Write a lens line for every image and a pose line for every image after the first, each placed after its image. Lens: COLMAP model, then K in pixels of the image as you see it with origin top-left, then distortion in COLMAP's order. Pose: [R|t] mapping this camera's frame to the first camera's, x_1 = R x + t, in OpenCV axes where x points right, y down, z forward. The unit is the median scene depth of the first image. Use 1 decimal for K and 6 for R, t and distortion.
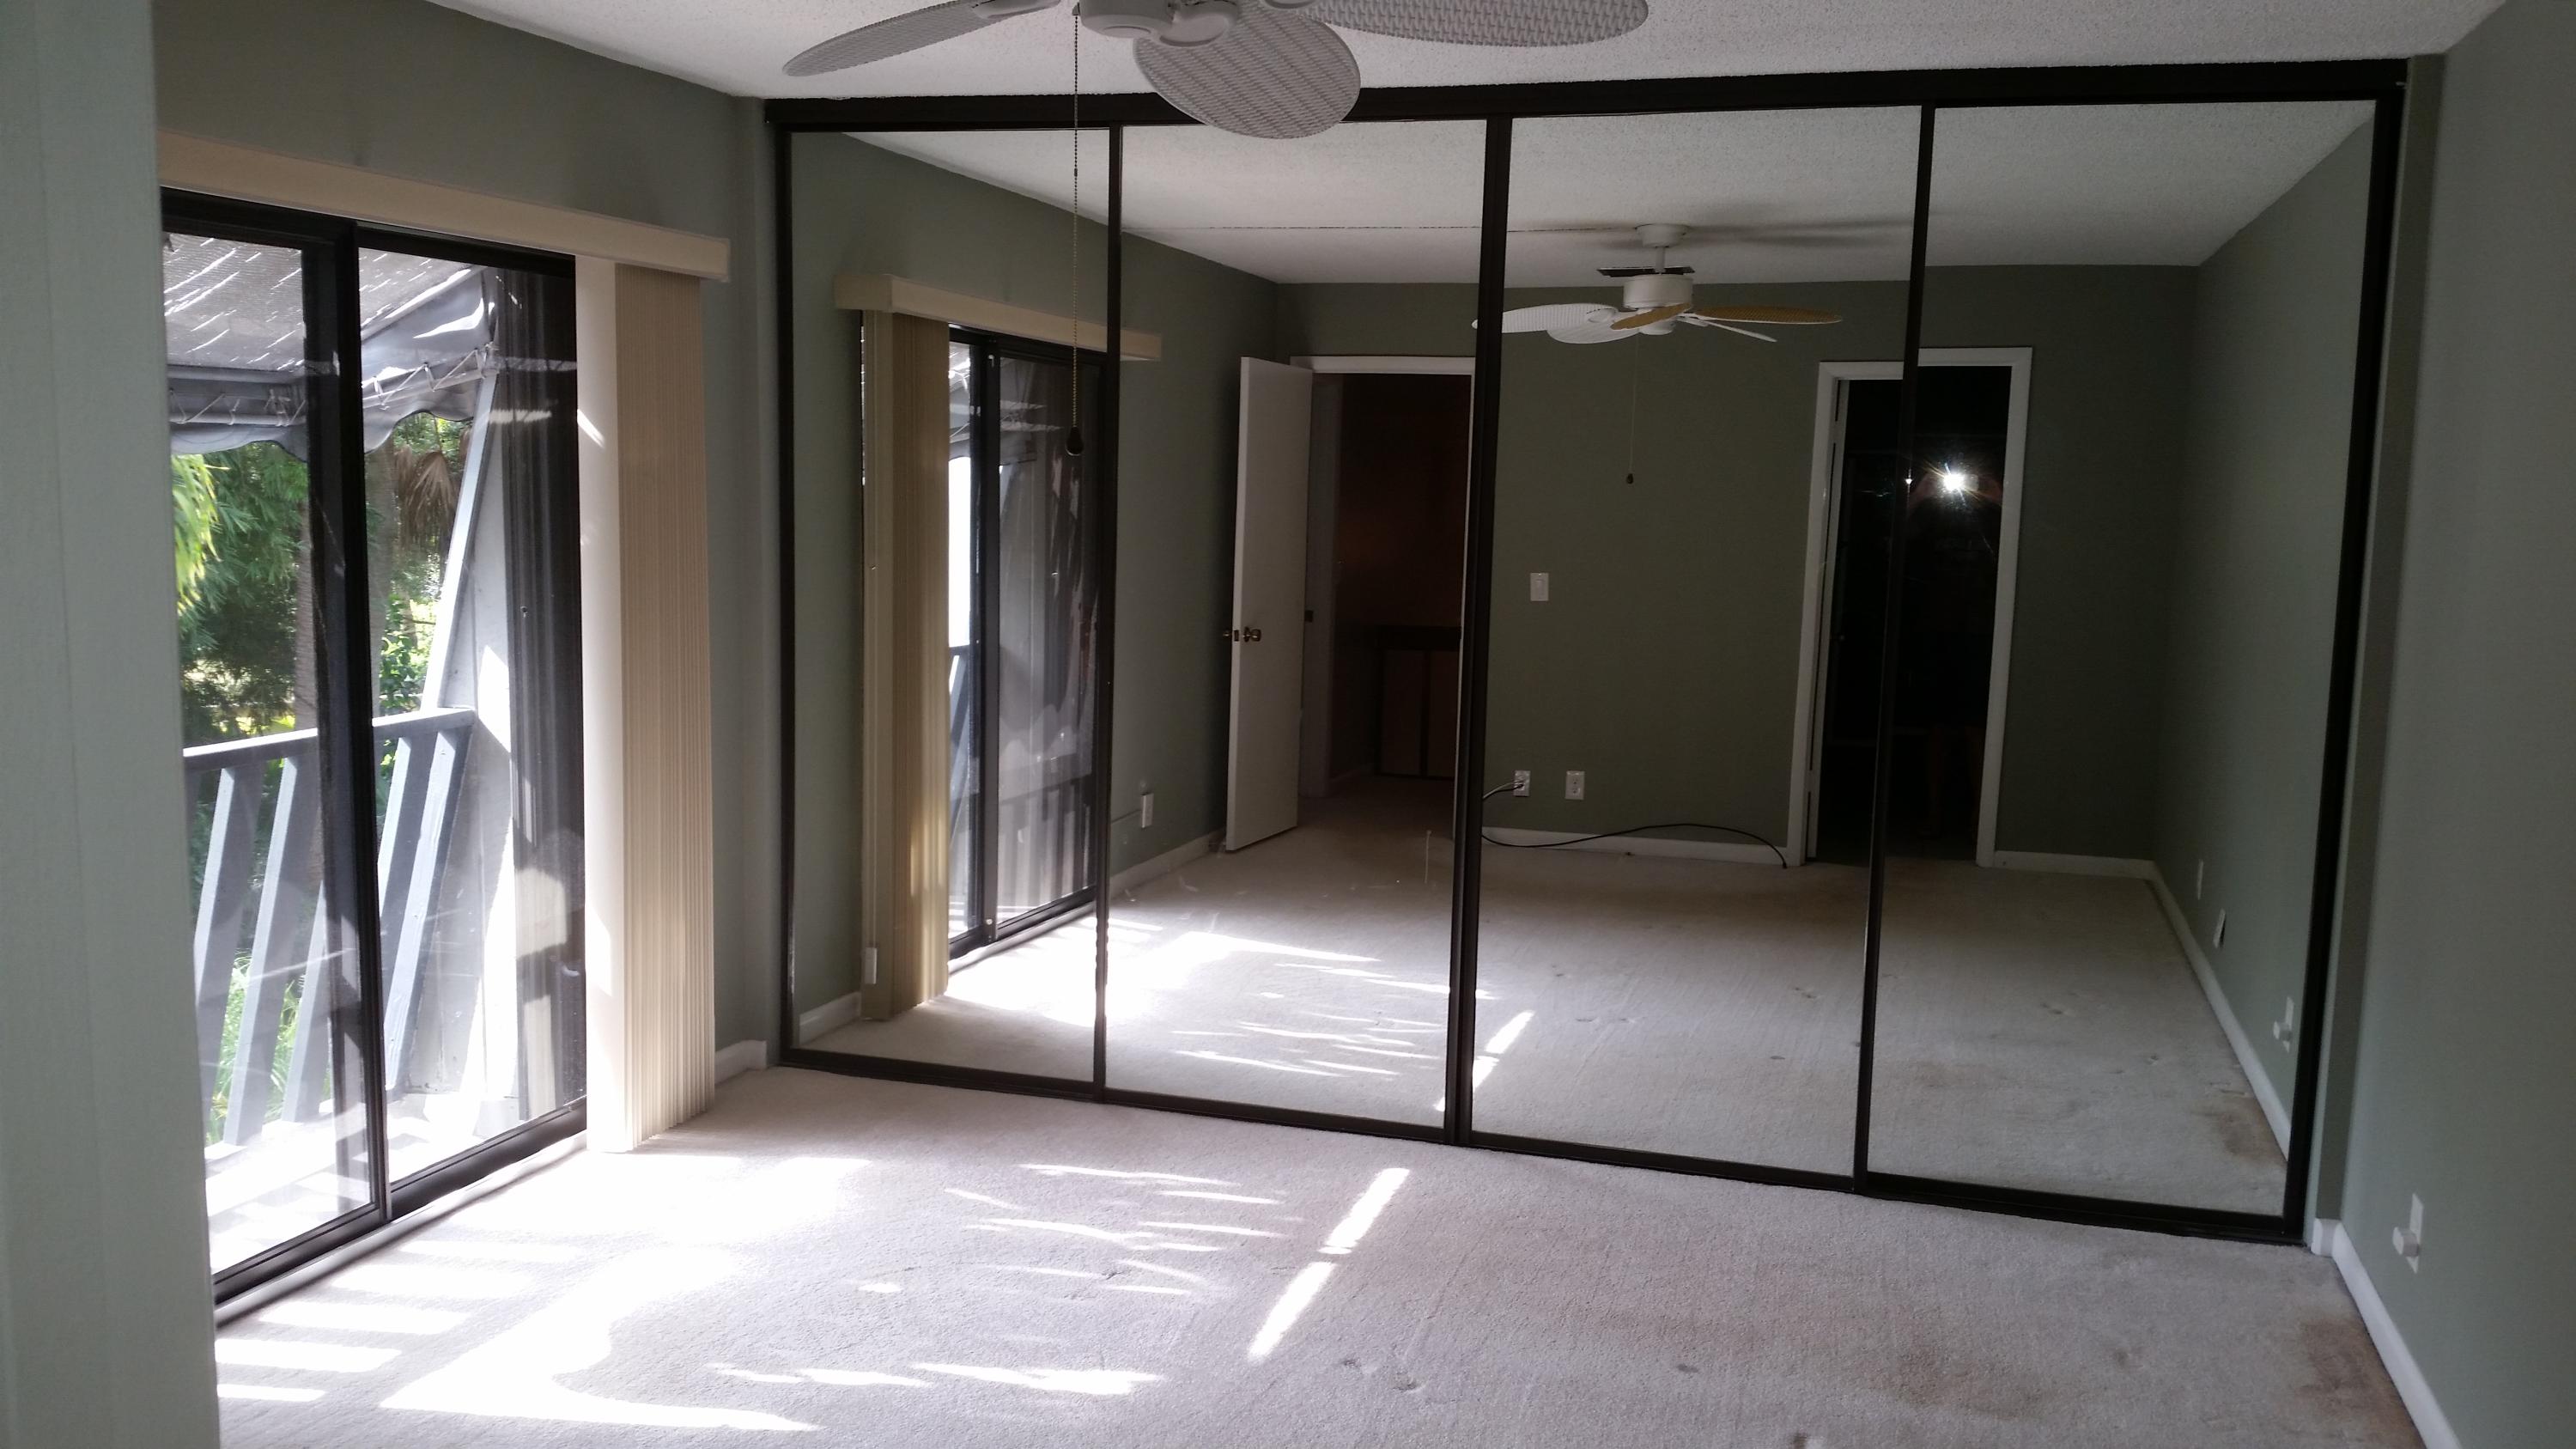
lens RADIAL K [[2103.2, 0, 1300.9], [0, 2103.2, 717.6], [0, 0, 1]] dist [0.065356, -0.149423]
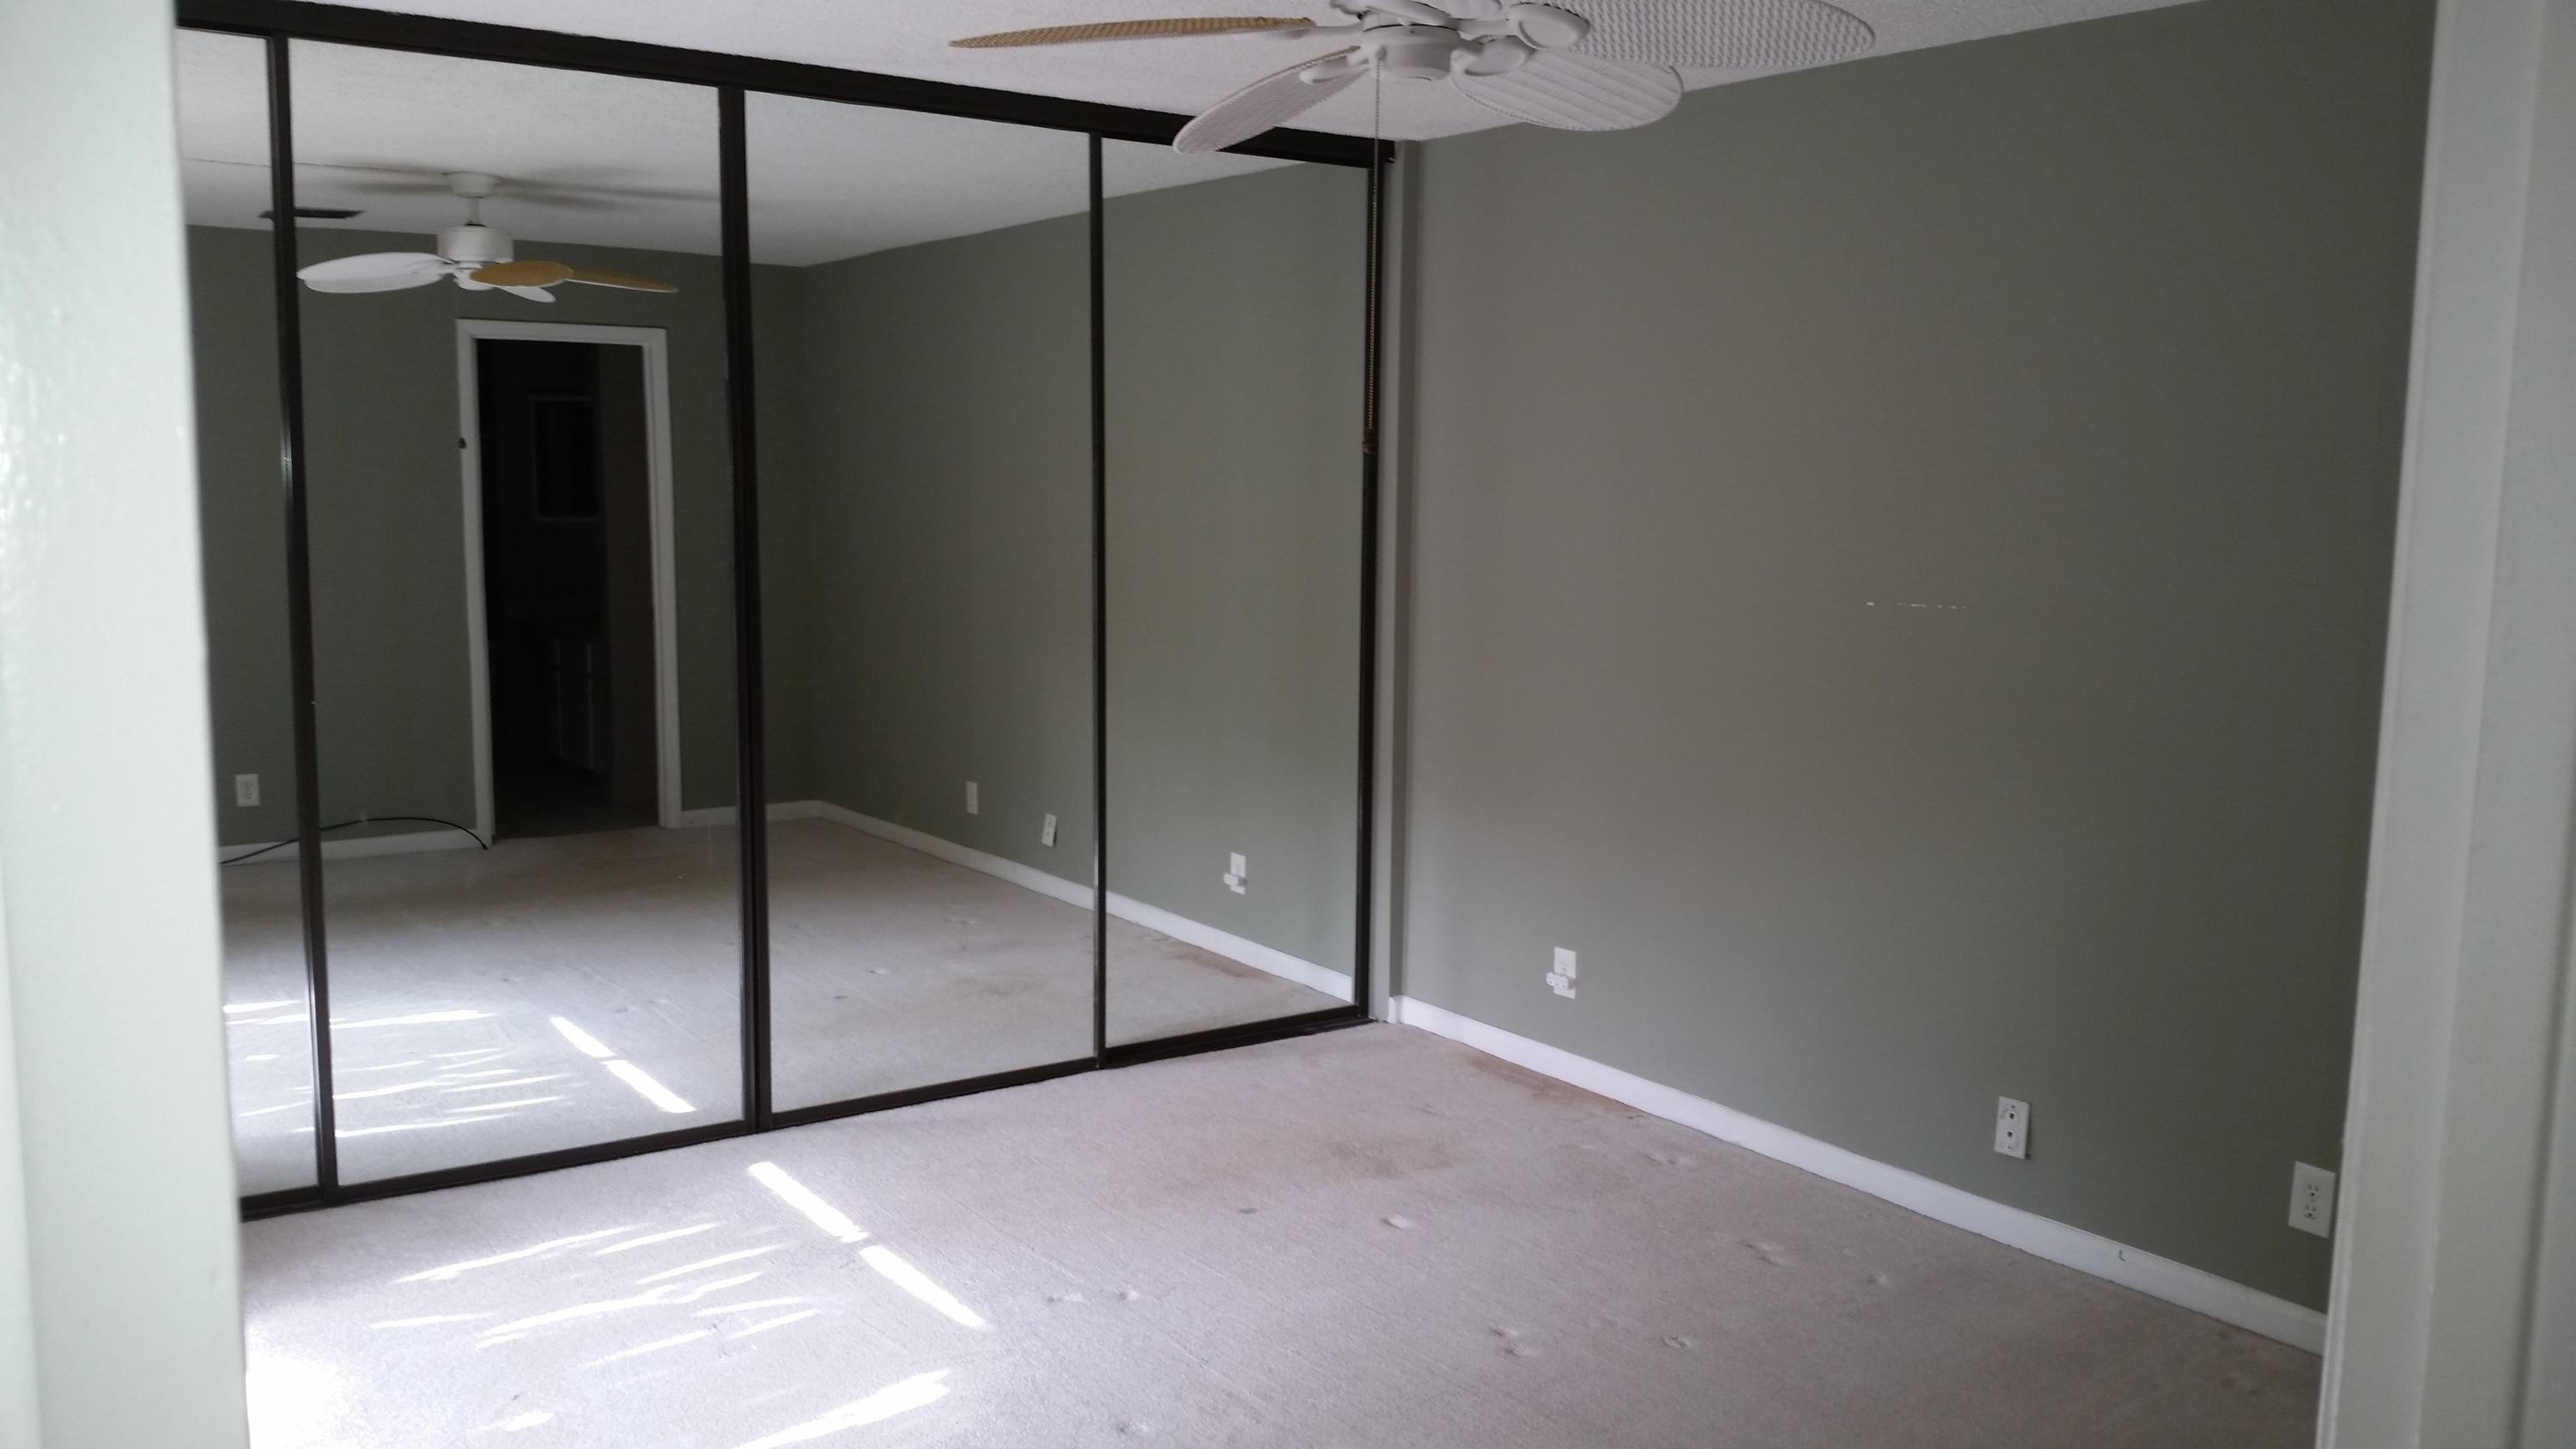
lens RADIAL K [[2103.2, 0, 1312.5], [0, 2103.2, 712.5], [0, 0, 1]] dist [0.065356, -0.149423]
pose [[0.614498, -0.109345, 0.781304, -0.551608], [0.093785, 0.993450, 0.065273, -0.035115], [-0.783324, 0.033165, 0.620728, 0.184390]]
